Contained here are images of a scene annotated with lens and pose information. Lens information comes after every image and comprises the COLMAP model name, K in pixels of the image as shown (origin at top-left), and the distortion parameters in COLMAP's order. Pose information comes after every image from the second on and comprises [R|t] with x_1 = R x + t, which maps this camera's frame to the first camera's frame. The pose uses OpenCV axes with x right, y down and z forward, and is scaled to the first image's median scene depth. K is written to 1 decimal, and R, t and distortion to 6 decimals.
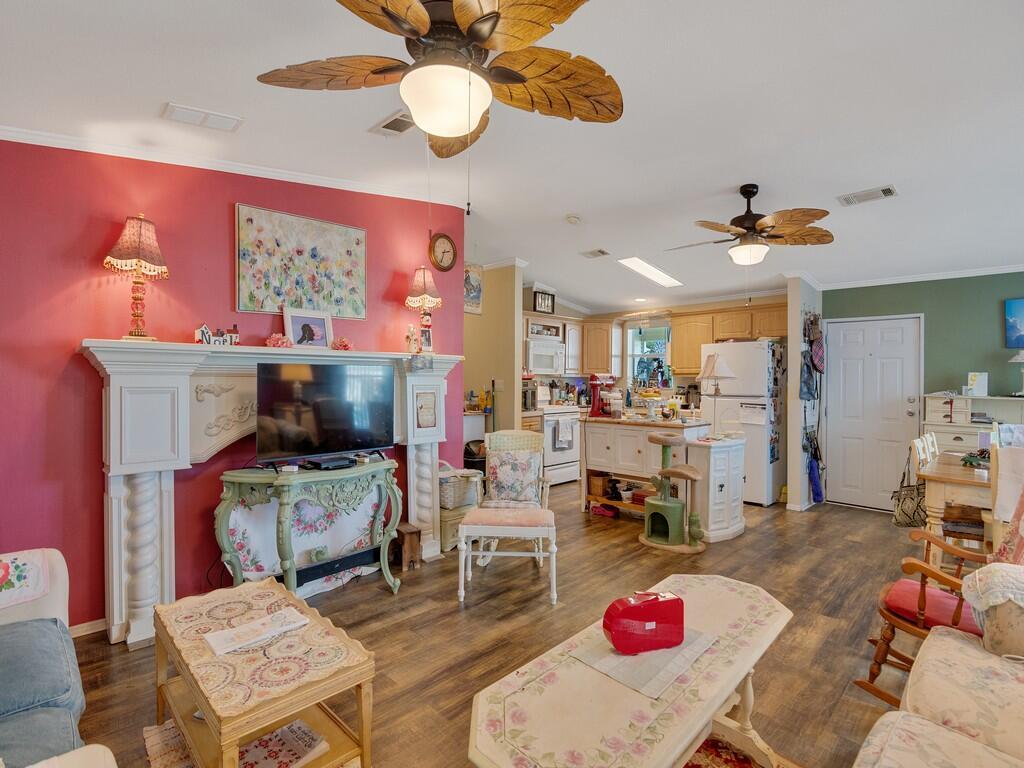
lens RADIAL K [[540.6, 0, 473.0], [0, 540.6, 379.5], [0, 0, 1]] dist [0.000353, 0.000266]
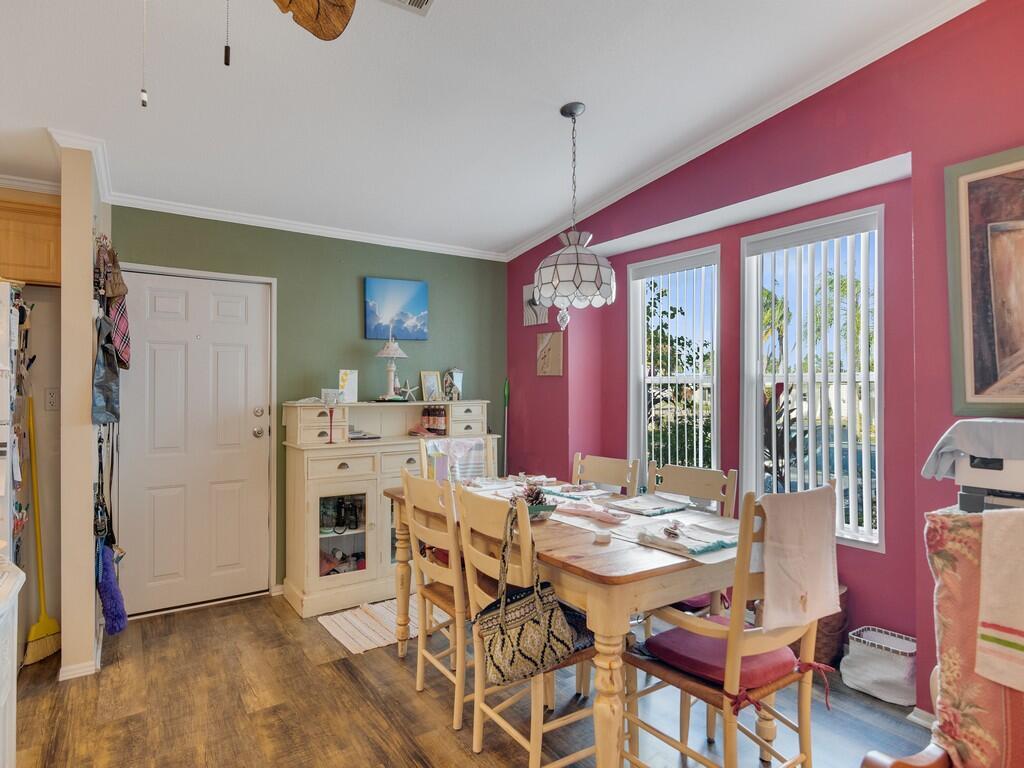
lens RADIAL K [[540.6, 0, 473.0], [0, 540.6, 379.5], [0, 0, 1]] dist [0.000353, 0.000266]
pose [[0.147741, 0.005066, 0.989013, 0.206467], [0.008068, 0.999947, -0.006327, 0.005117], [-0.988993, 0.008914, 0.147692, 0.620266]]
